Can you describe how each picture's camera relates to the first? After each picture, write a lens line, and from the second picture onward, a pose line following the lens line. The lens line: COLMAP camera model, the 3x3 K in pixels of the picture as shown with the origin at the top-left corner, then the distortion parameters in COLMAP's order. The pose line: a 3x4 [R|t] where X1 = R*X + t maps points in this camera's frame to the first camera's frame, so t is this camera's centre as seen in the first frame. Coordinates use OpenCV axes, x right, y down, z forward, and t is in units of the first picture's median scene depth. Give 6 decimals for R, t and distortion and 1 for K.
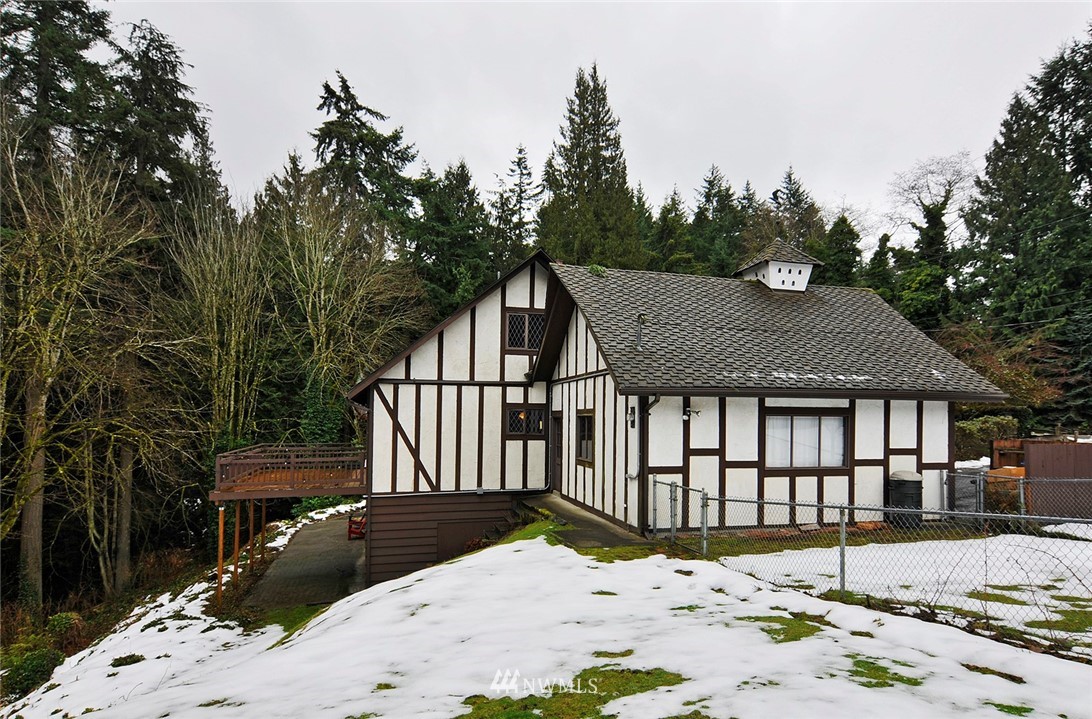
lens RADIAL K [[610.4, 0, 546.1], [0, 610.4, 392.9], [0, 0, 1]] dist [0.006626, -0.000055]
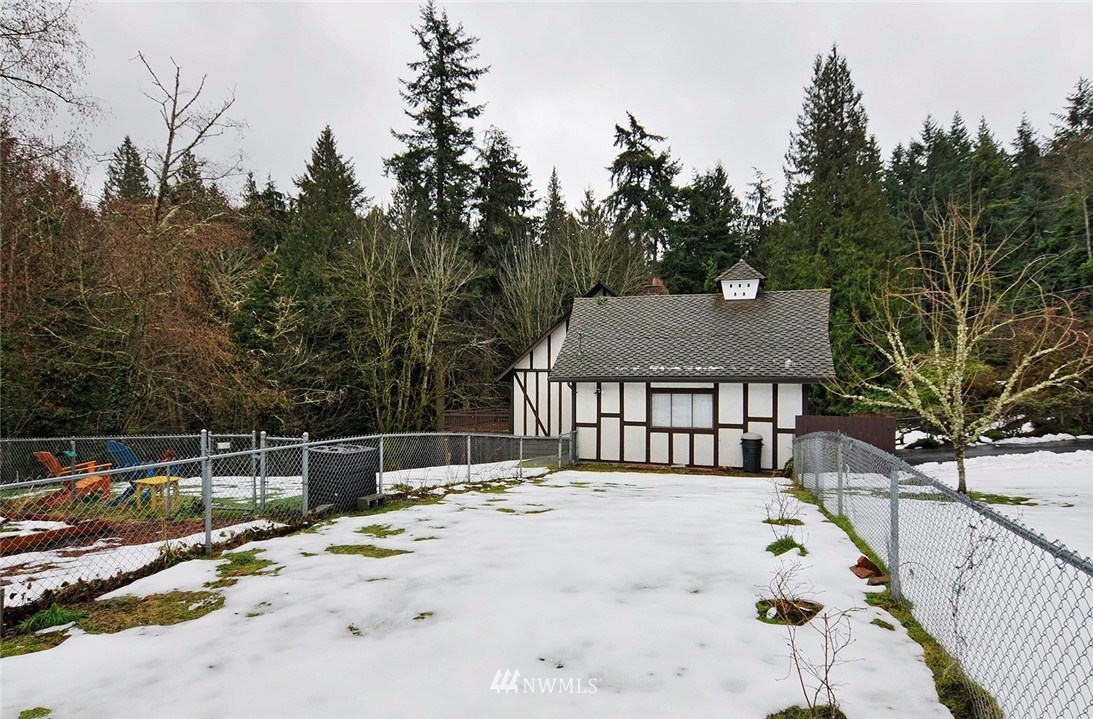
lens RADIAL K [[588.2, 0, 546.5], [0, 588.2, 359.5], [0, 0, 1]] dist [-0.003913, -0.001025]
pose [[0.815269, -0.025942, -0.578501, 0.750015], [0.023729, 0.999654, -0.011387, -0.029147], [0.578596, -0.004444, 0.815602, -0.291276]]
